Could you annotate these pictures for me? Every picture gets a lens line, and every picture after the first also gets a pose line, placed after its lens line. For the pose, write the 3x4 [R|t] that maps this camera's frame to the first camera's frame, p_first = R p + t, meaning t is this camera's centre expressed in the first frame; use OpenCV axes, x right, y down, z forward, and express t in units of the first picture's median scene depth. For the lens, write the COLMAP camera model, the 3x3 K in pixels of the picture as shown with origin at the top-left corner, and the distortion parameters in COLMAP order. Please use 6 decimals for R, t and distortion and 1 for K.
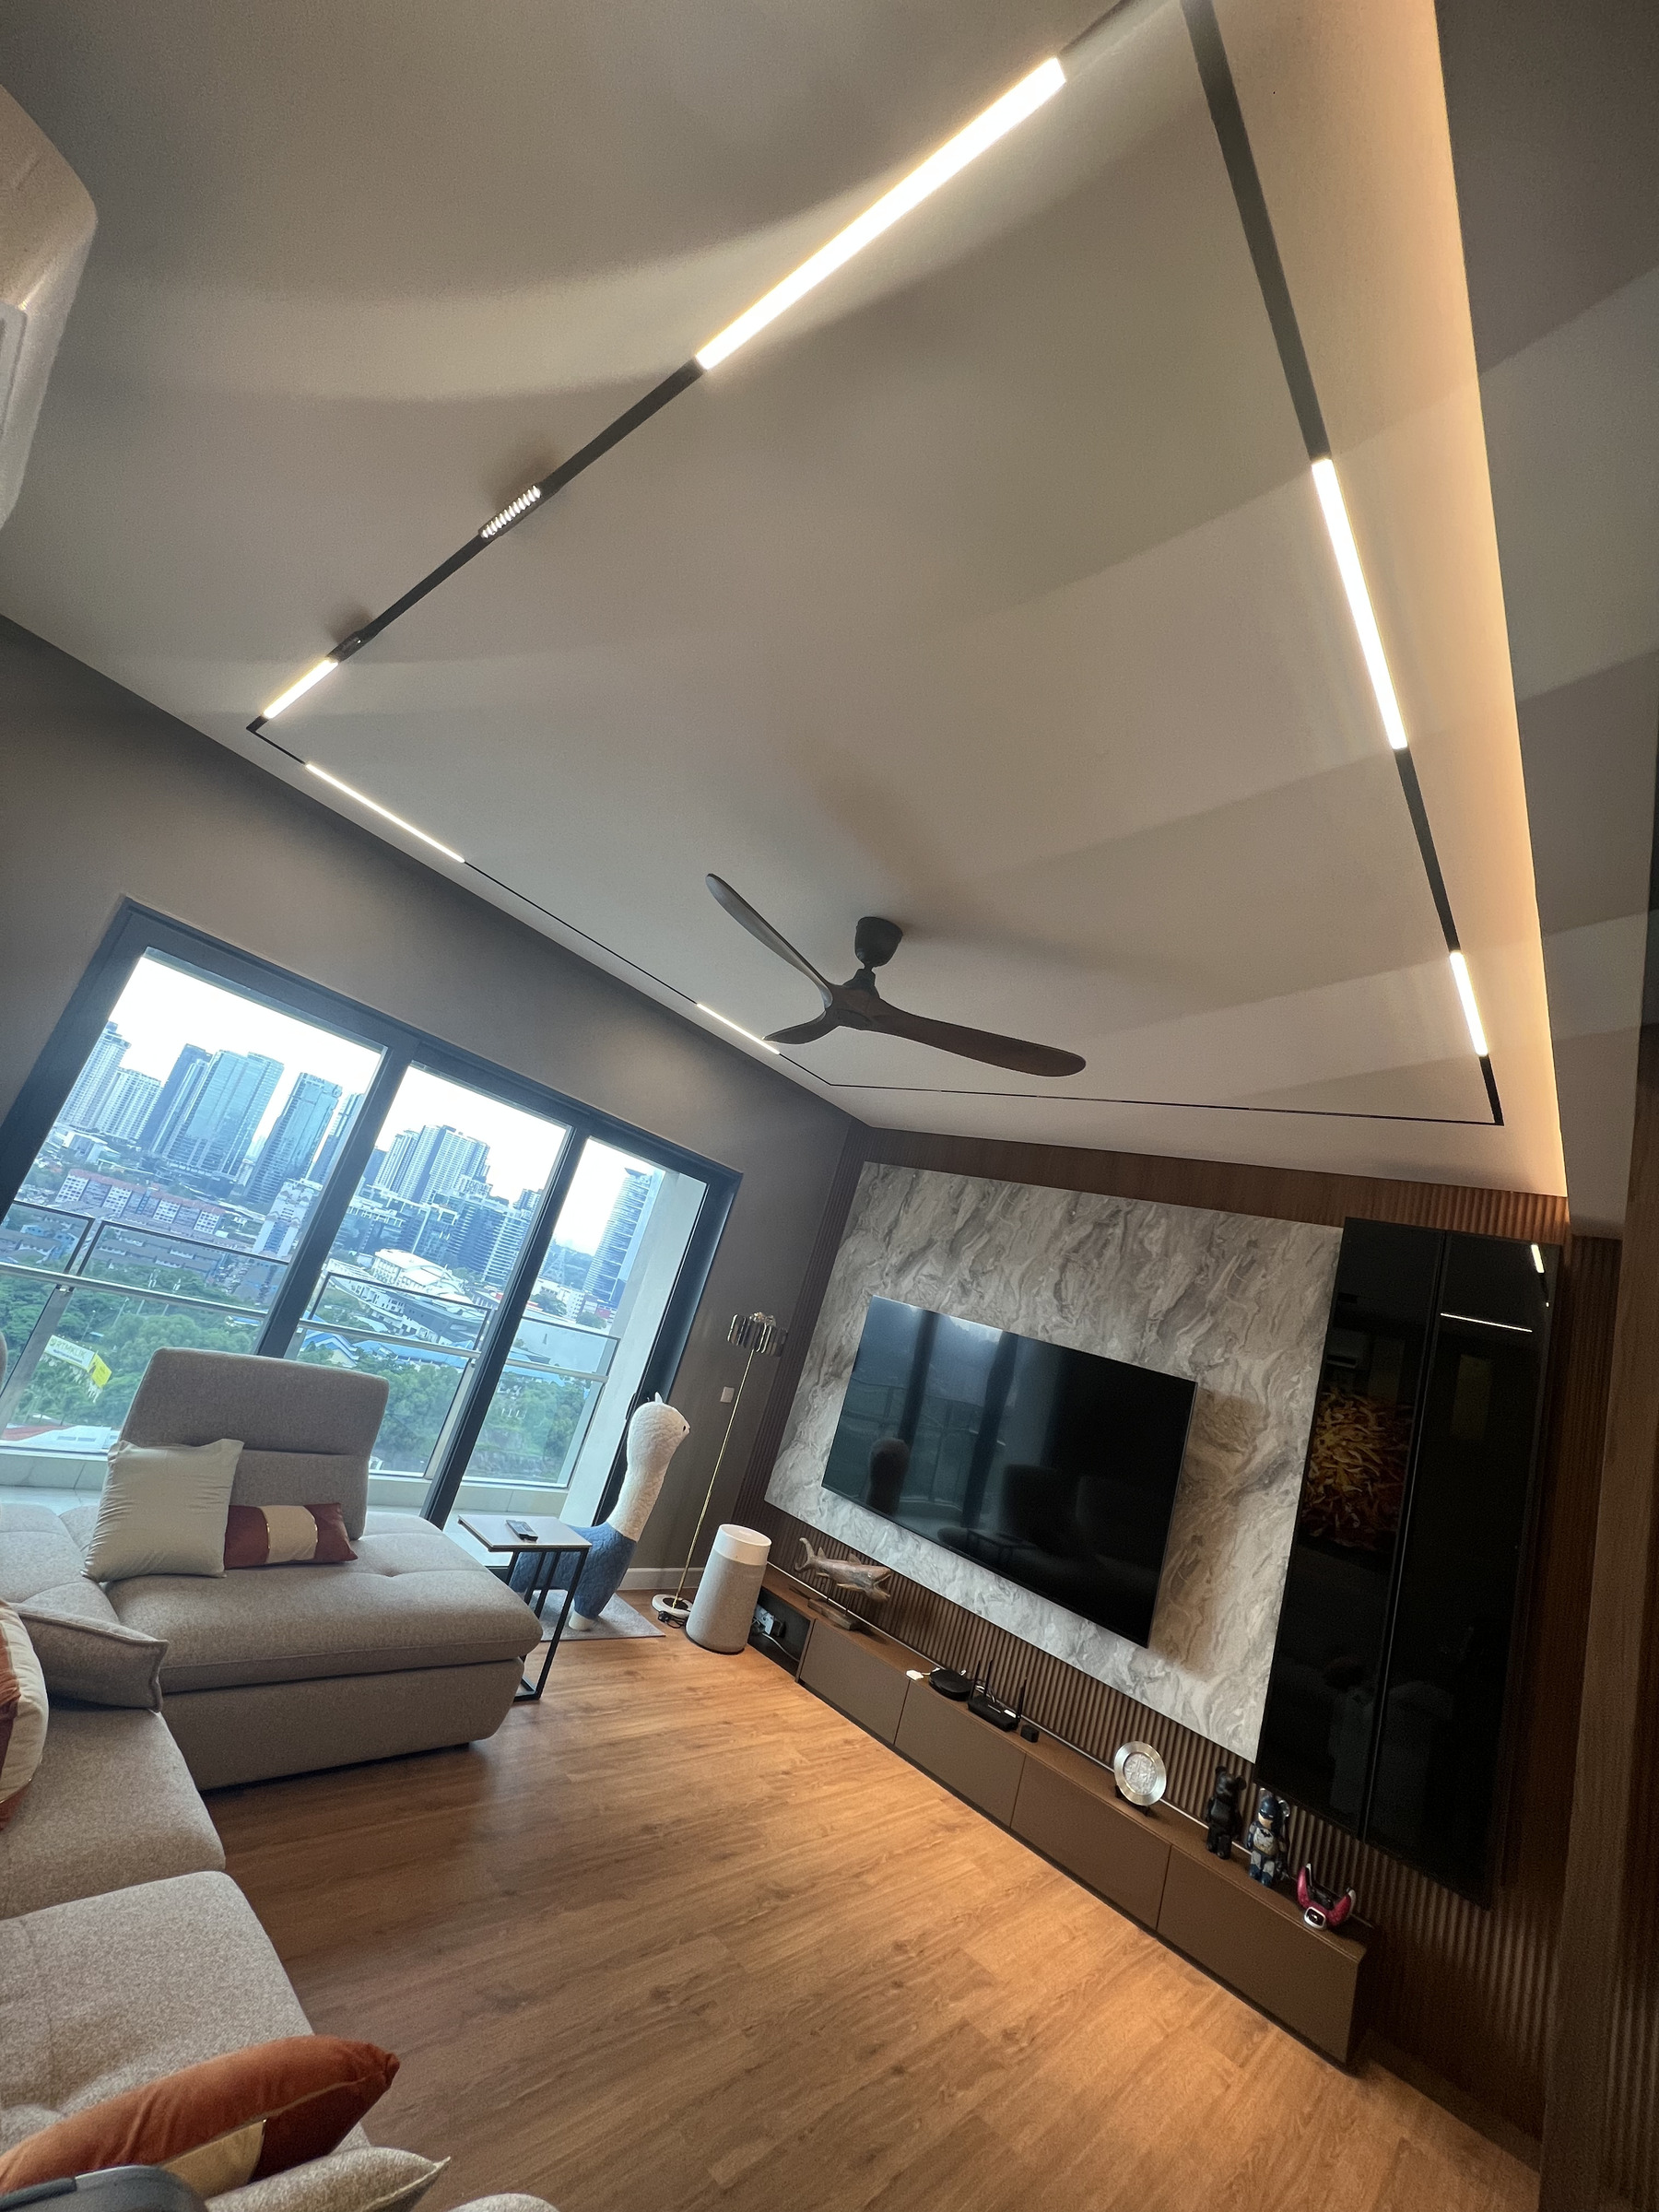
lens RADIAL K [[891.0, 0, 829.5], [0, 891.0, 1106.0], [0, 0, 1]] dist [0.000702, 0.000330]
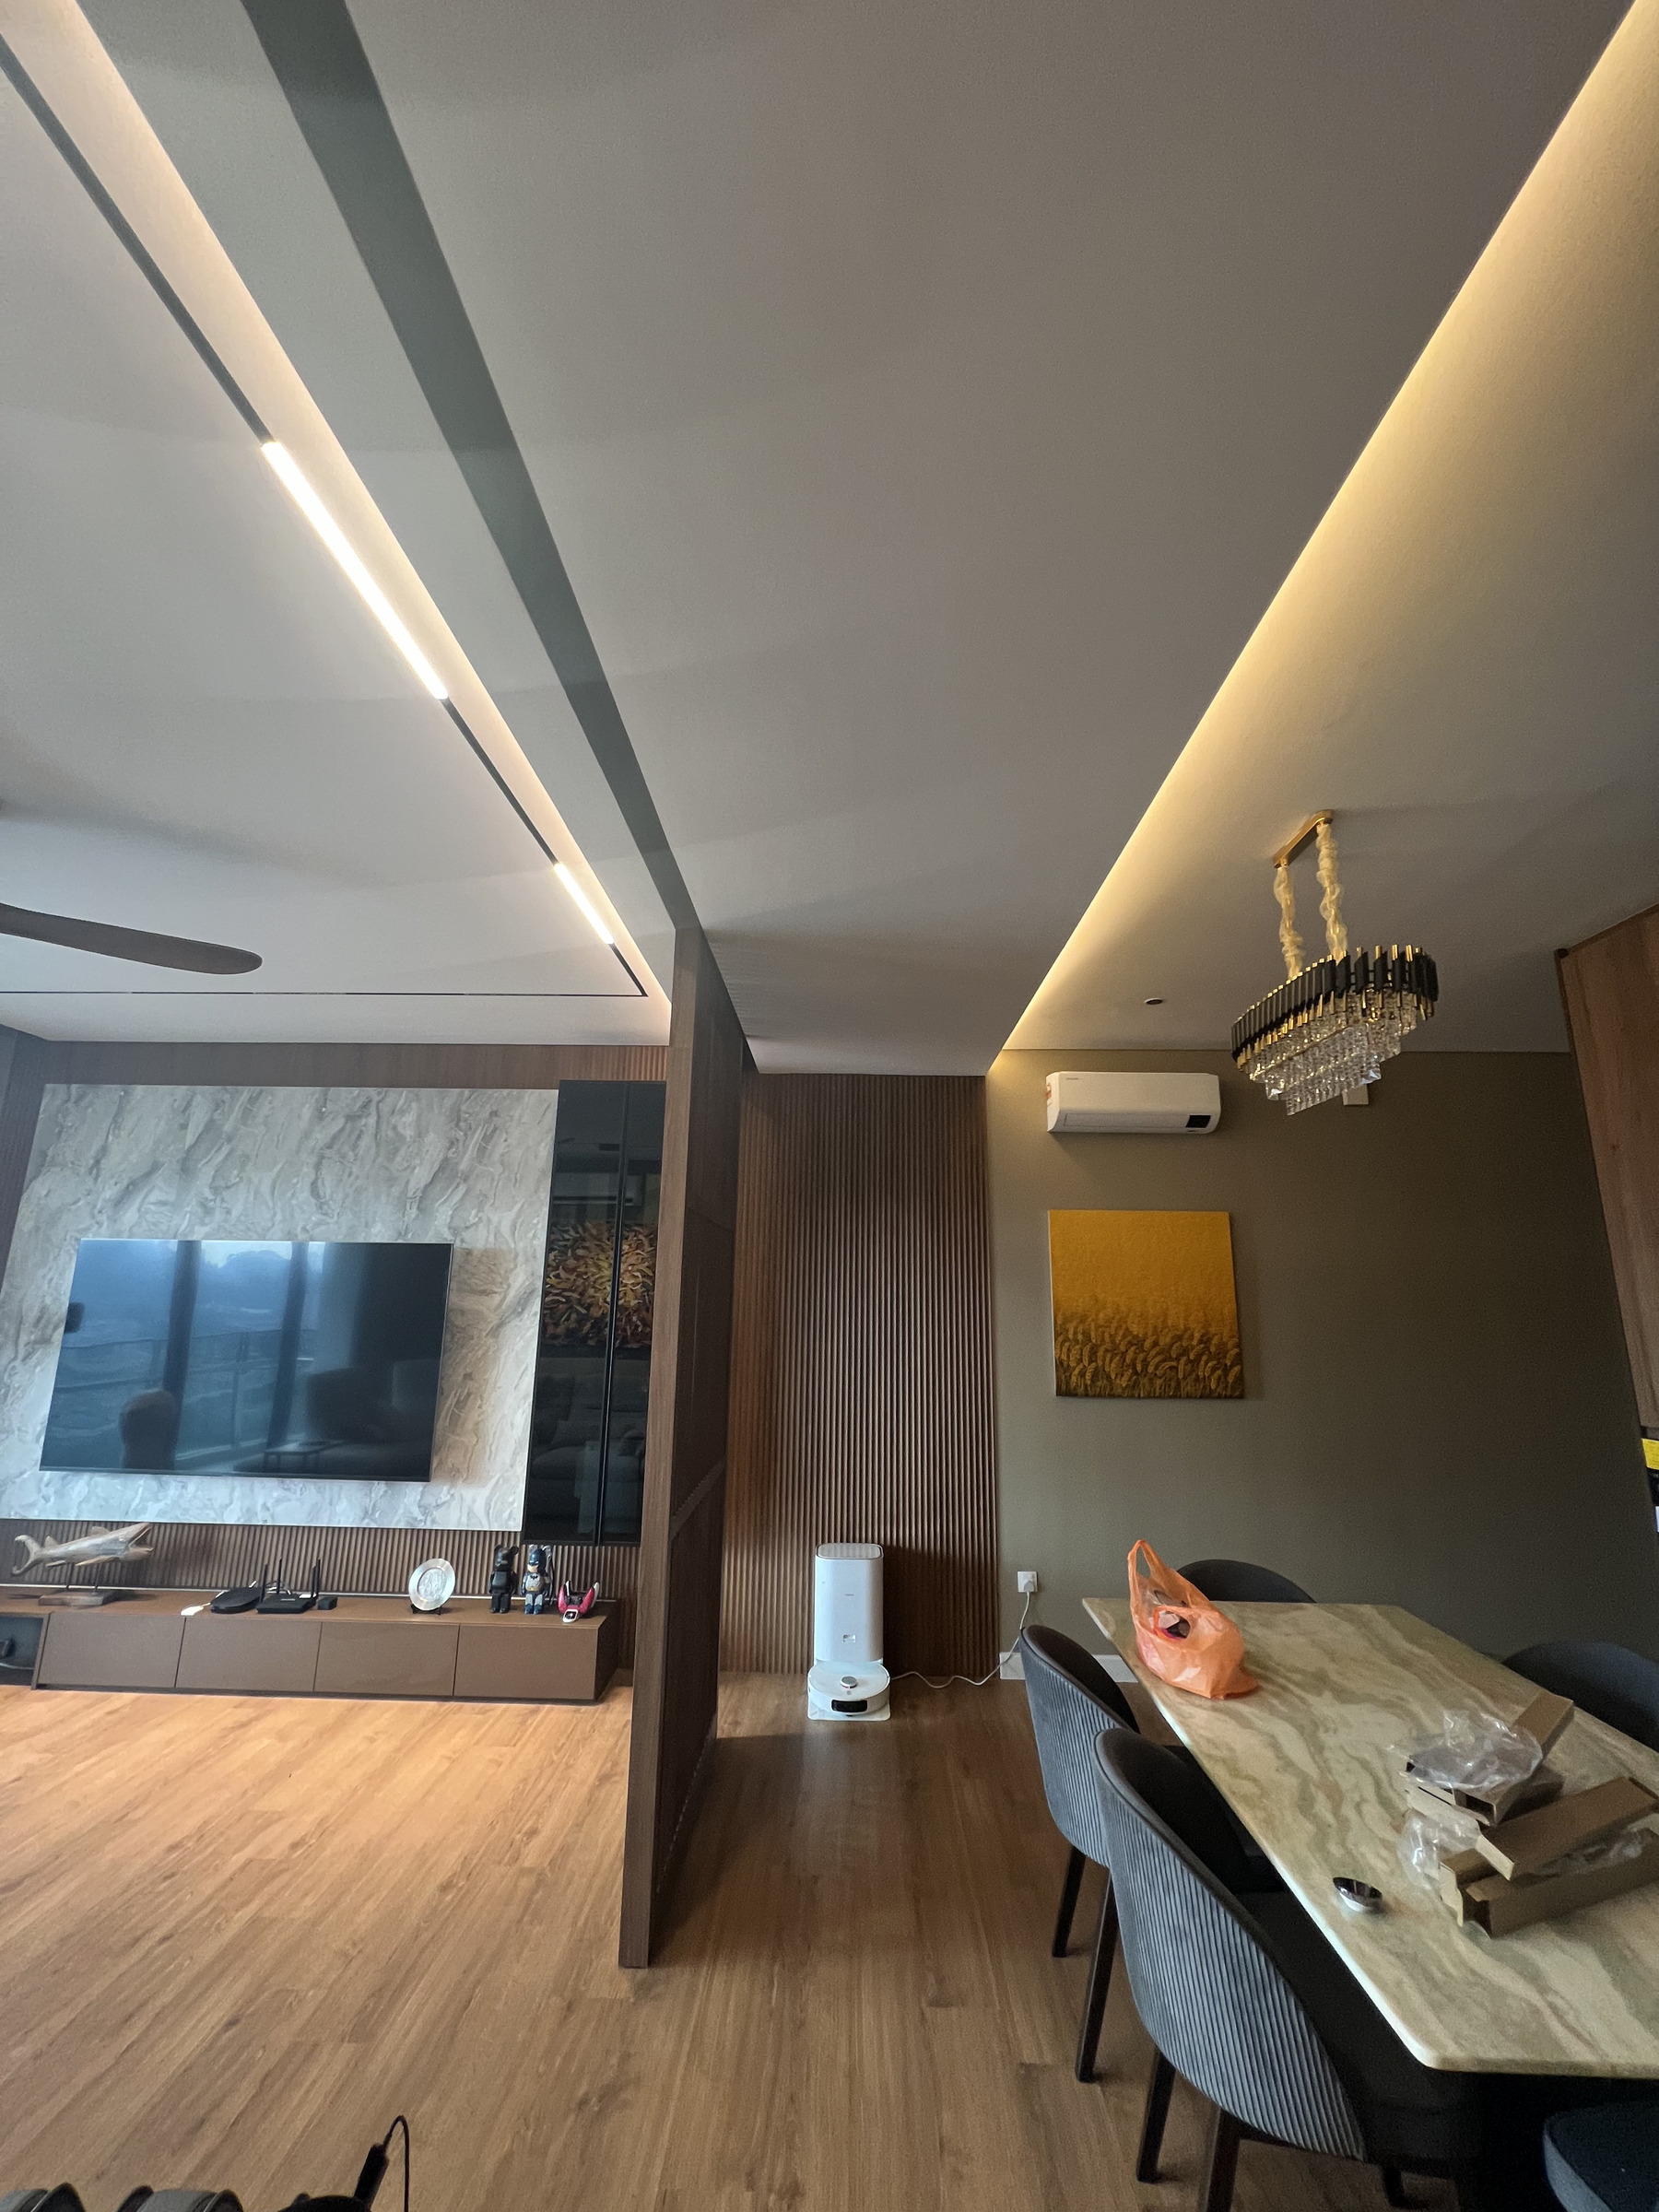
lens RADIAL K [[891.0, 0, 829.5], [0, 891.0, 1106.0], [0, 0, 1]] dist [0.000702, 0.000330]
pose [[0.749036, -0.140882, 0.647377, 0.064238], [0.055036, 0.986984, 0.151109, -0.002143], [-0.660239, -0.077557, 0.747040, -0.121708]]
